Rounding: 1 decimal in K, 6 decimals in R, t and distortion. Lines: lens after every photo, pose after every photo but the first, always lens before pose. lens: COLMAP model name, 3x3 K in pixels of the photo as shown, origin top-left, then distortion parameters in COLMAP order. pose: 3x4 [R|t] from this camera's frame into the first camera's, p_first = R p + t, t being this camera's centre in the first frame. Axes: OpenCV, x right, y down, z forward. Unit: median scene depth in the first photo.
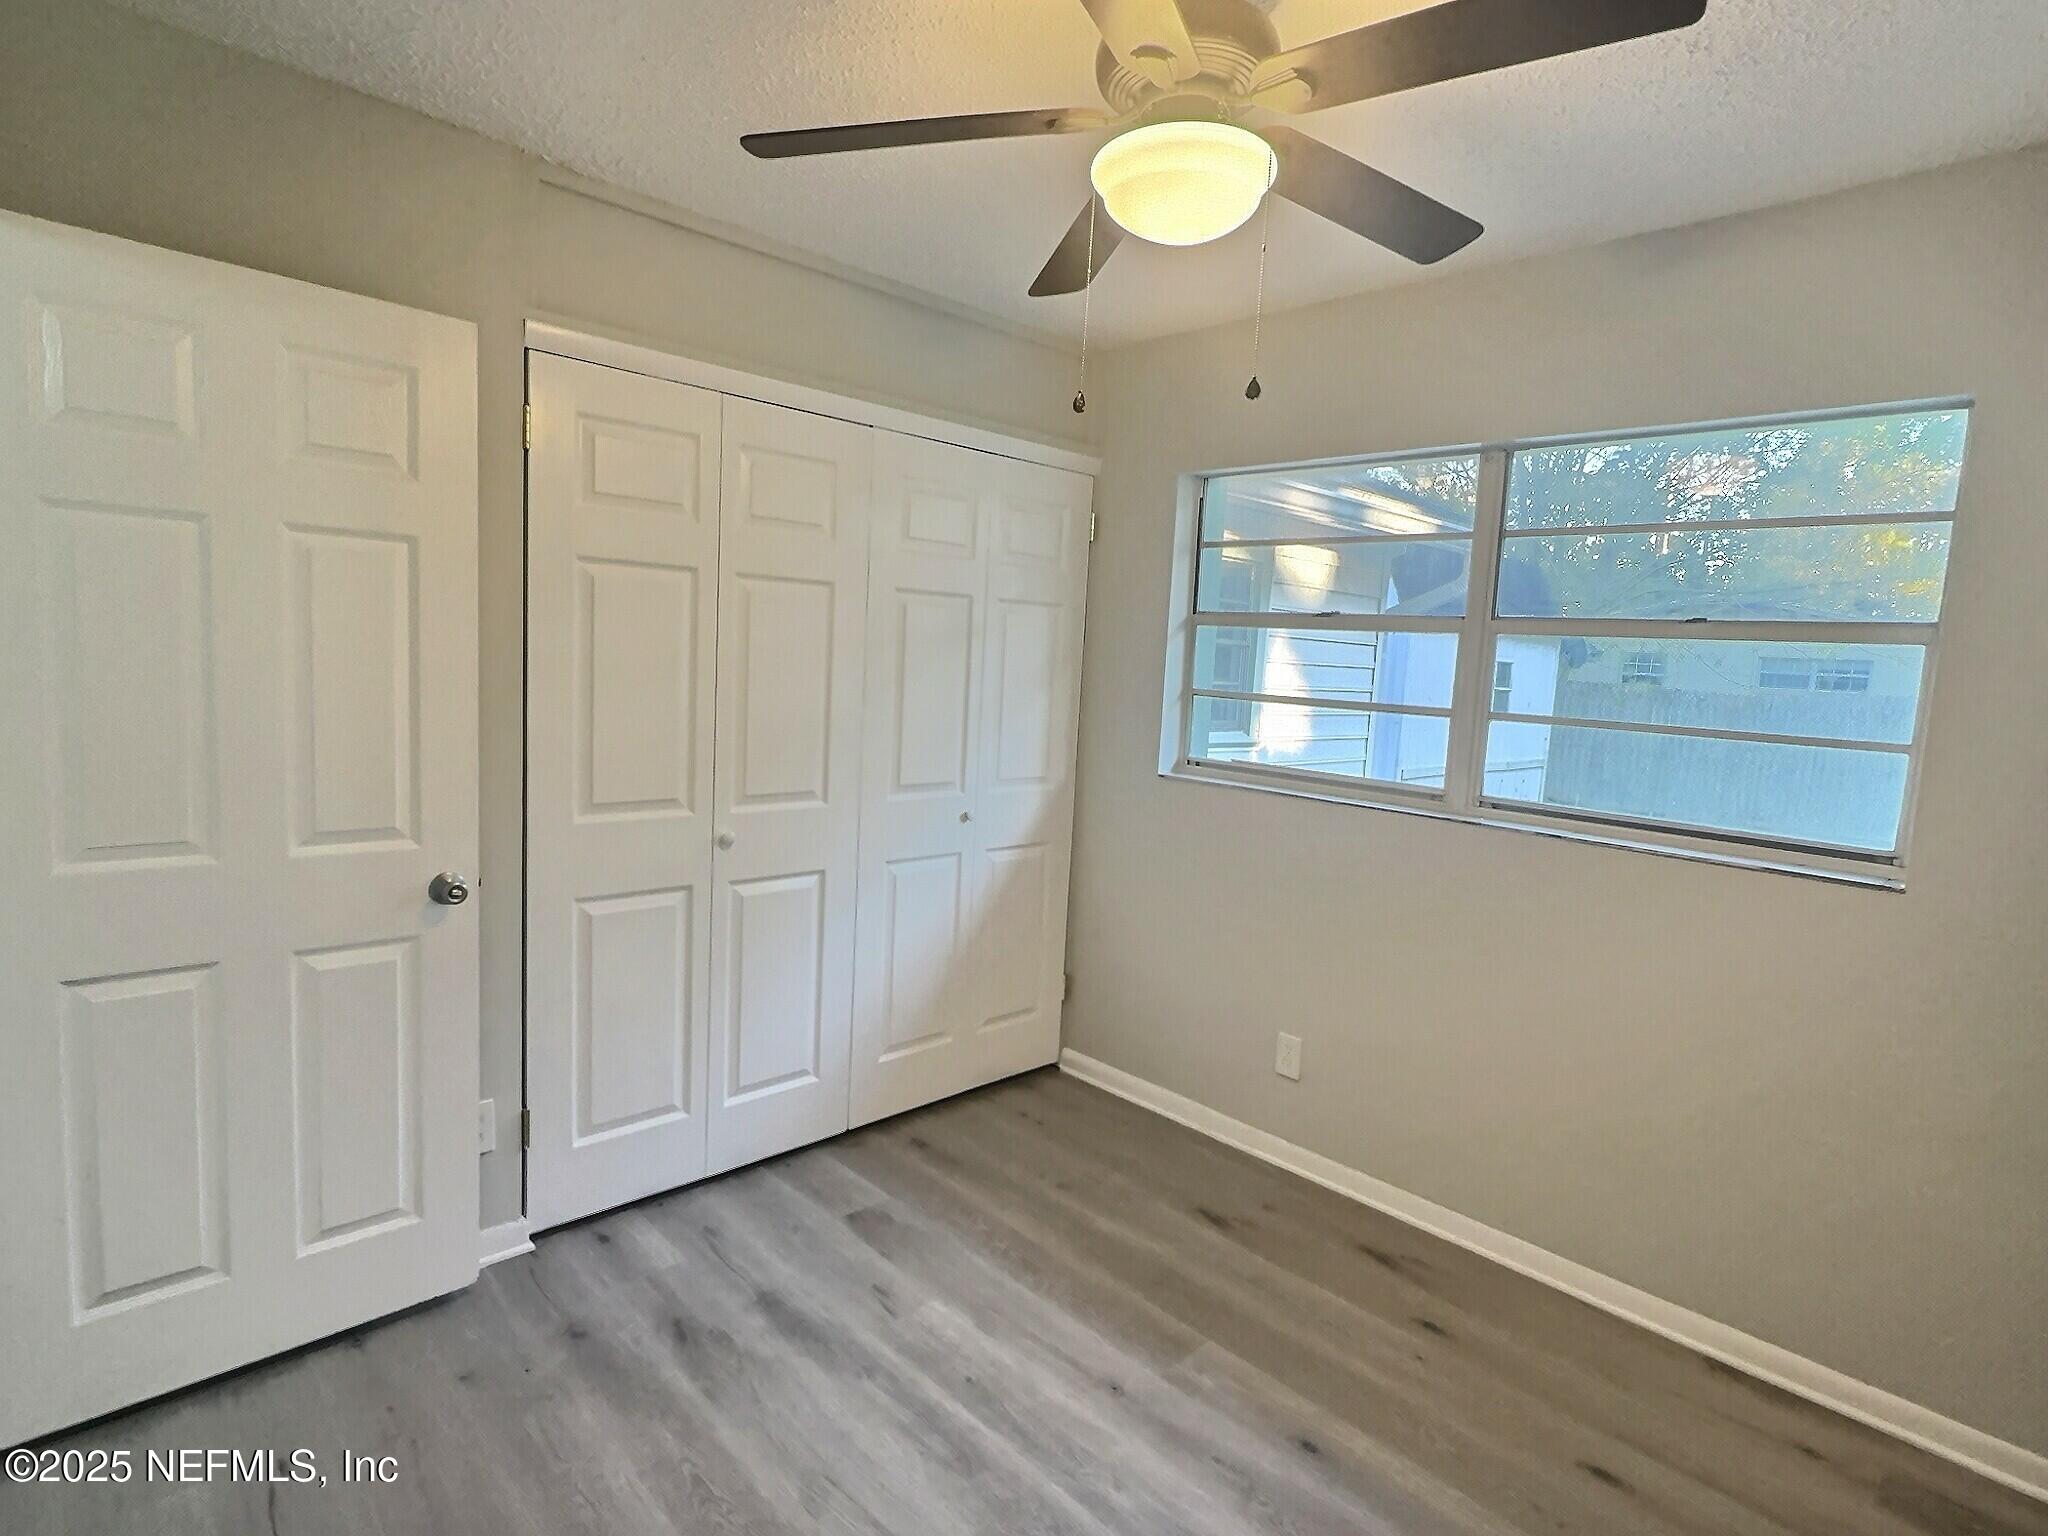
lens RADIAL K [[1062.3, 0, 1020.4], [0, 1062.3, 766.5], [0, 0, 1]] dist [-0.002704, -0.000768]
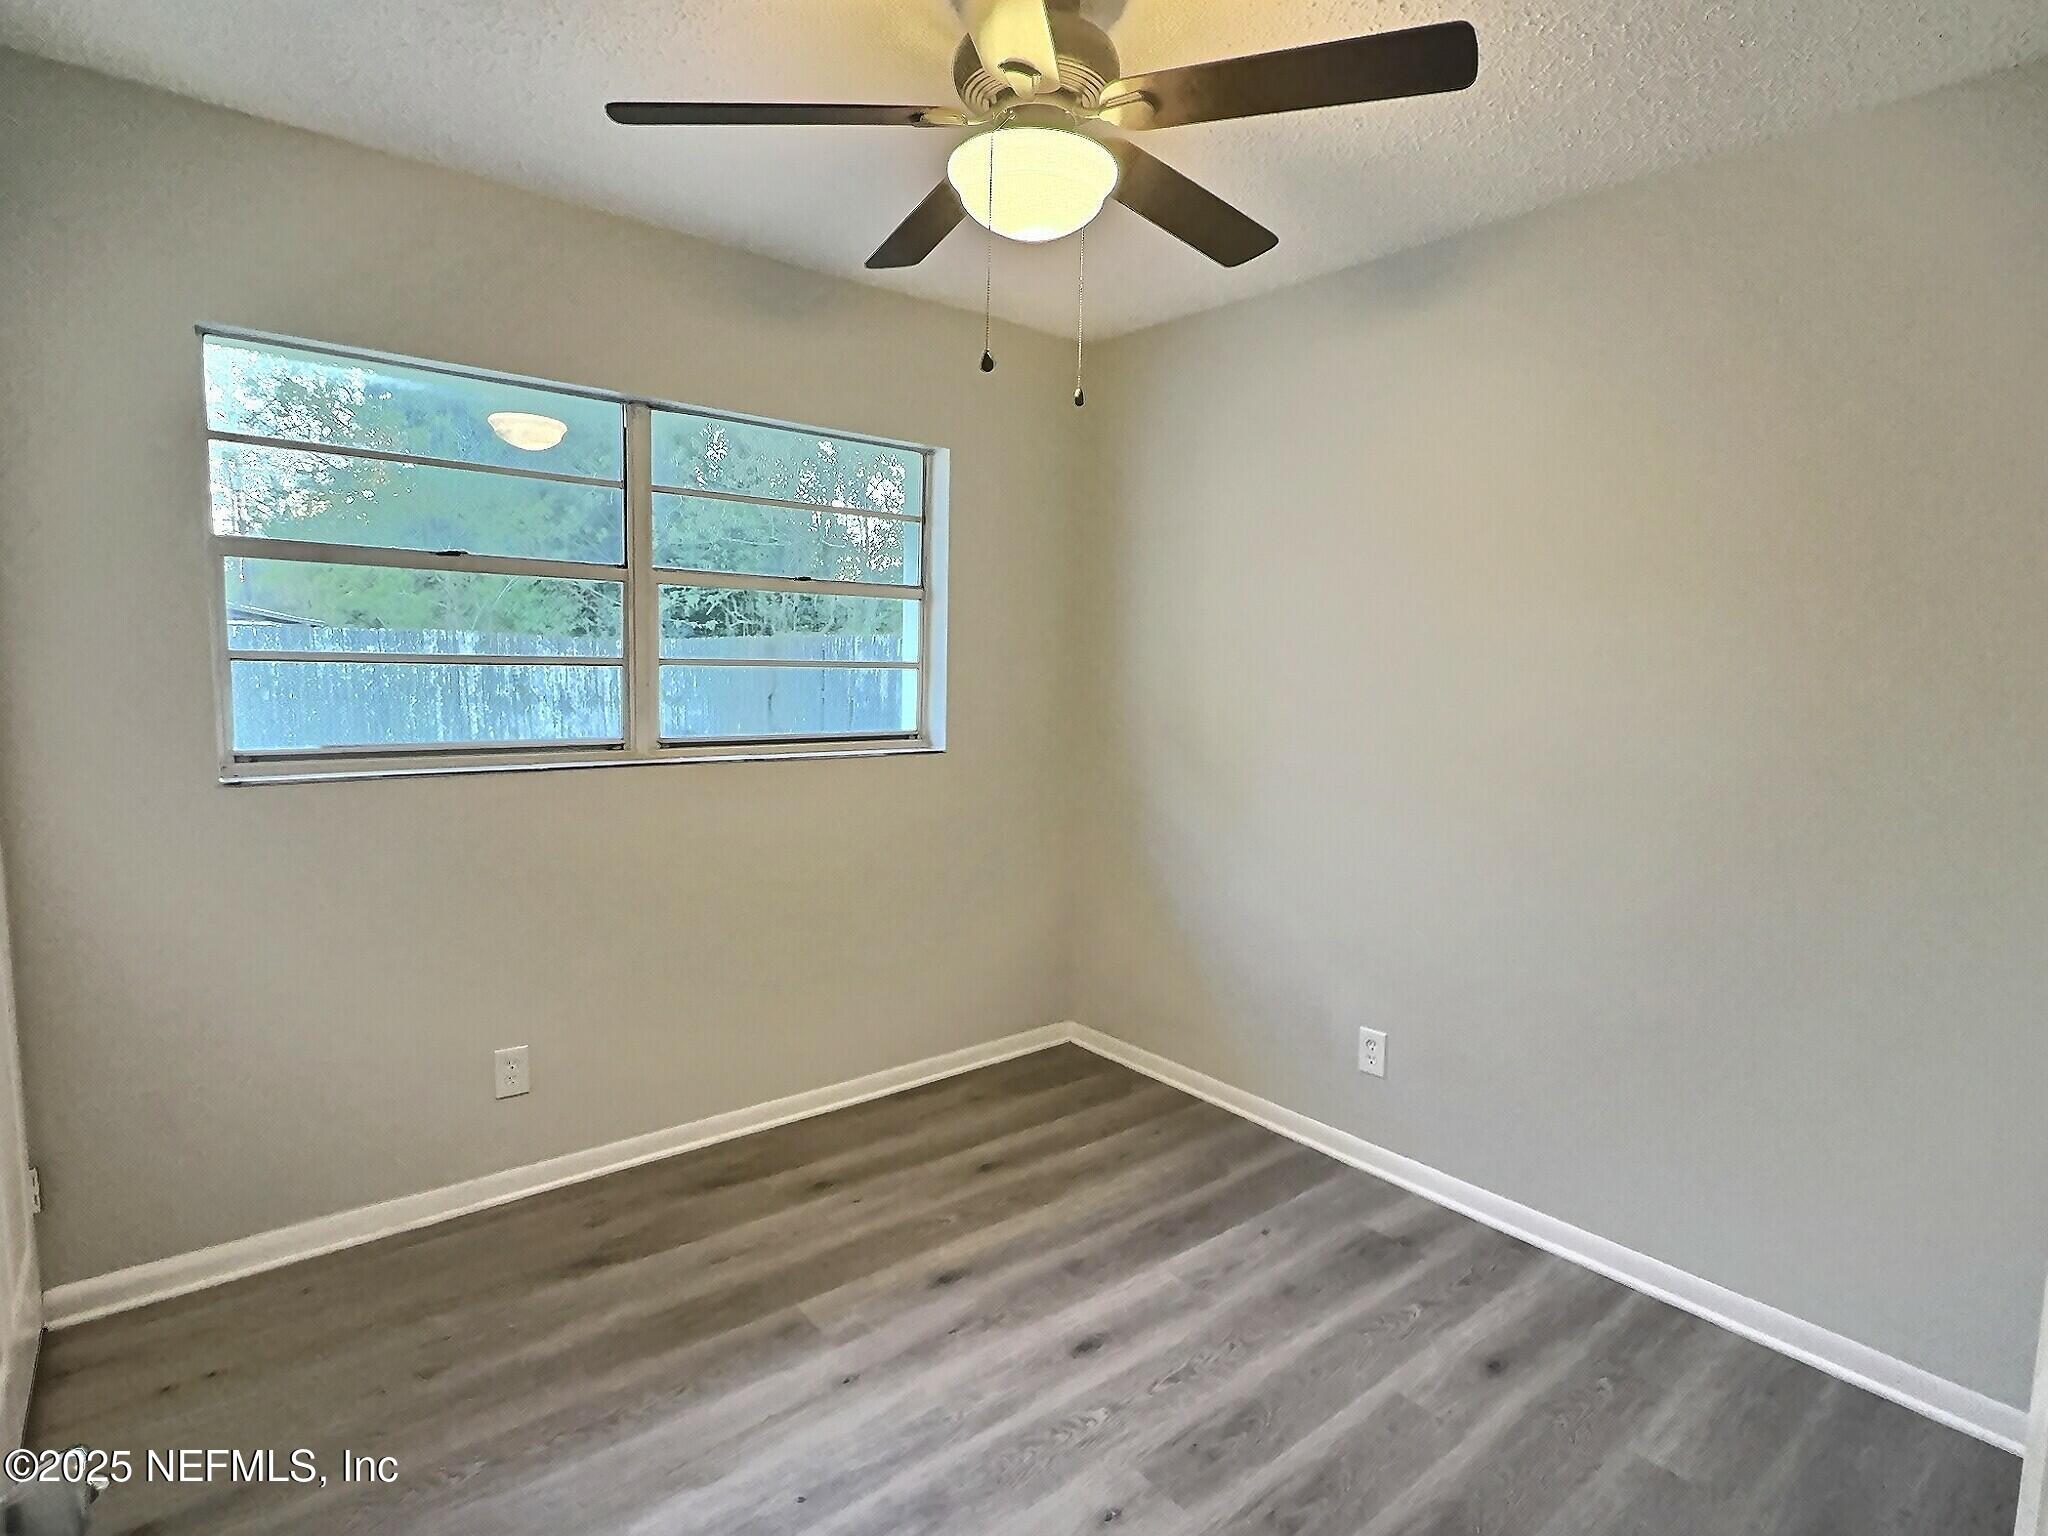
lens RADIAL K [[1062.3, 0, 1020.4], [0, 1062.3, 766.5], [0, 0, 1]] dist [-0.002704, -0.000768]
pose [[0.086482, -0.154695, 0.984170, -0.677511], [0.088849, 0.985132, 0.147039, -0.079214], [-0.992284, 0.074727, 0.098941, 0.634301]]
